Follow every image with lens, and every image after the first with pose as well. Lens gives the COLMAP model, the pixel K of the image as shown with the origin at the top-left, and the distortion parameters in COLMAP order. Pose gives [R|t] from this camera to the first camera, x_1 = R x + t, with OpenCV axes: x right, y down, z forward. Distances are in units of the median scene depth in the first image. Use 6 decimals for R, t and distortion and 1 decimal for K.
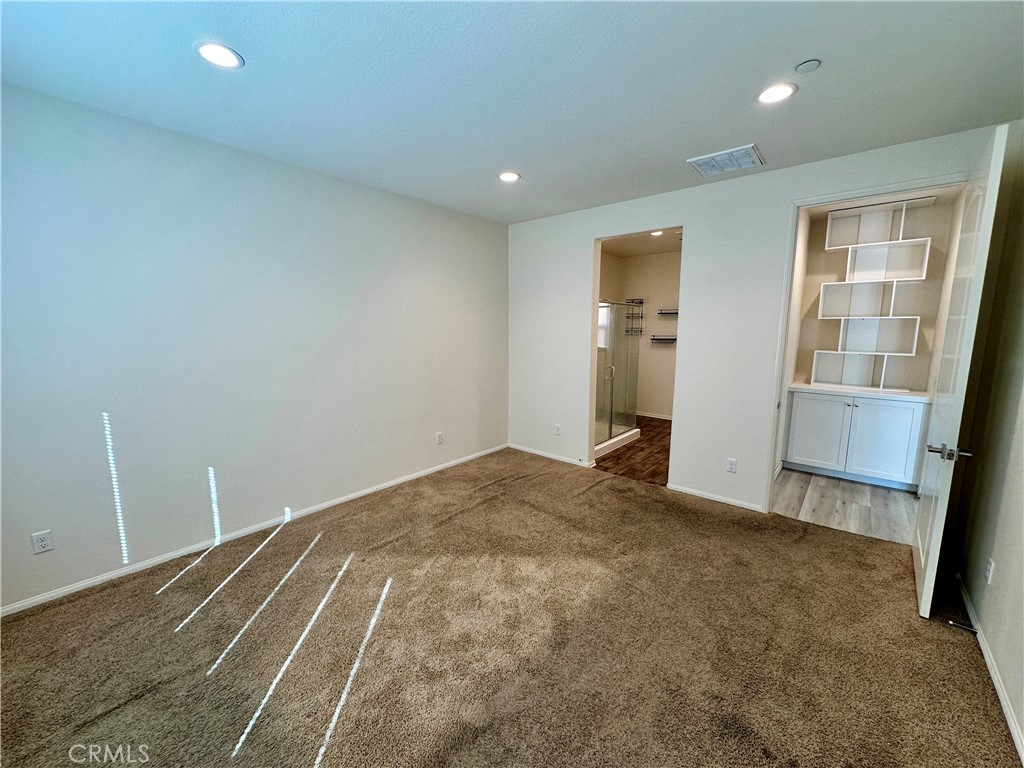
lens RADIAL K [[406.7, 0, 512.4], [0, 406.7, 386.1], [0, 0, 1]] dist [-0.002417, 0.000114]
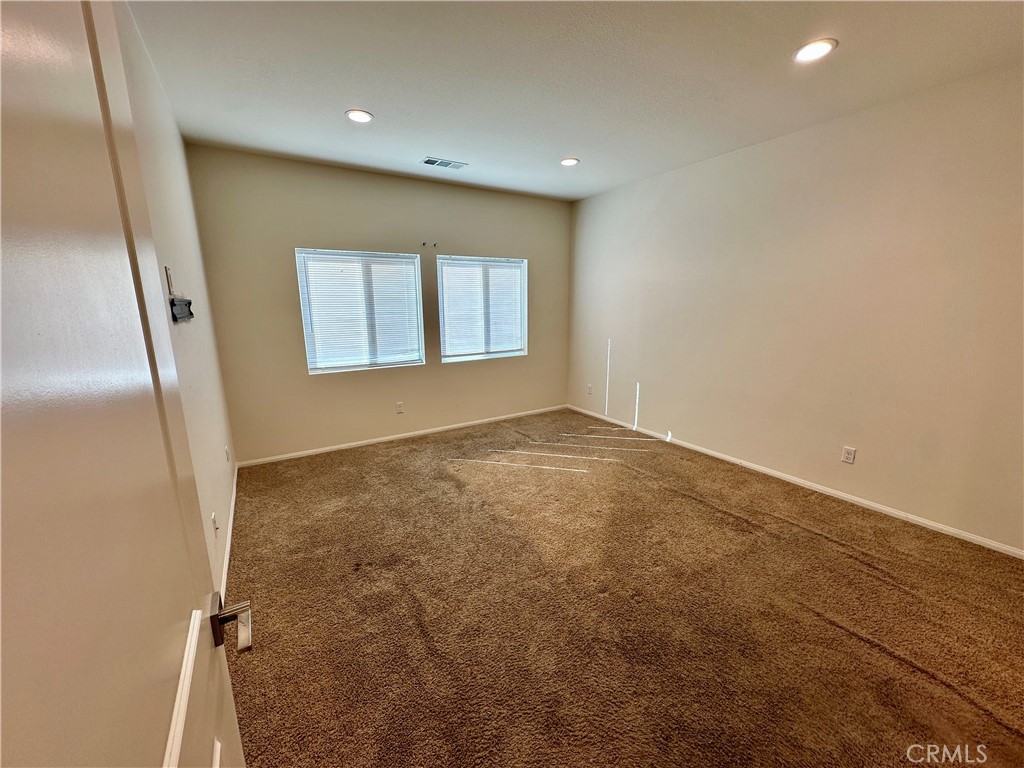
lens RADIAL K [[406.7, 0, 512.4], [0, 406.7, 386.1], [0, 0, 1]] dist [-0.002417, 0.000114]
pose [[-0.300334, 0.194514, -0.933790, 0.897495], [-0.133619, 0.960753, 0.243106, -0.113061], [0.944429, 0.197785, -0.262556, 0.893188]]
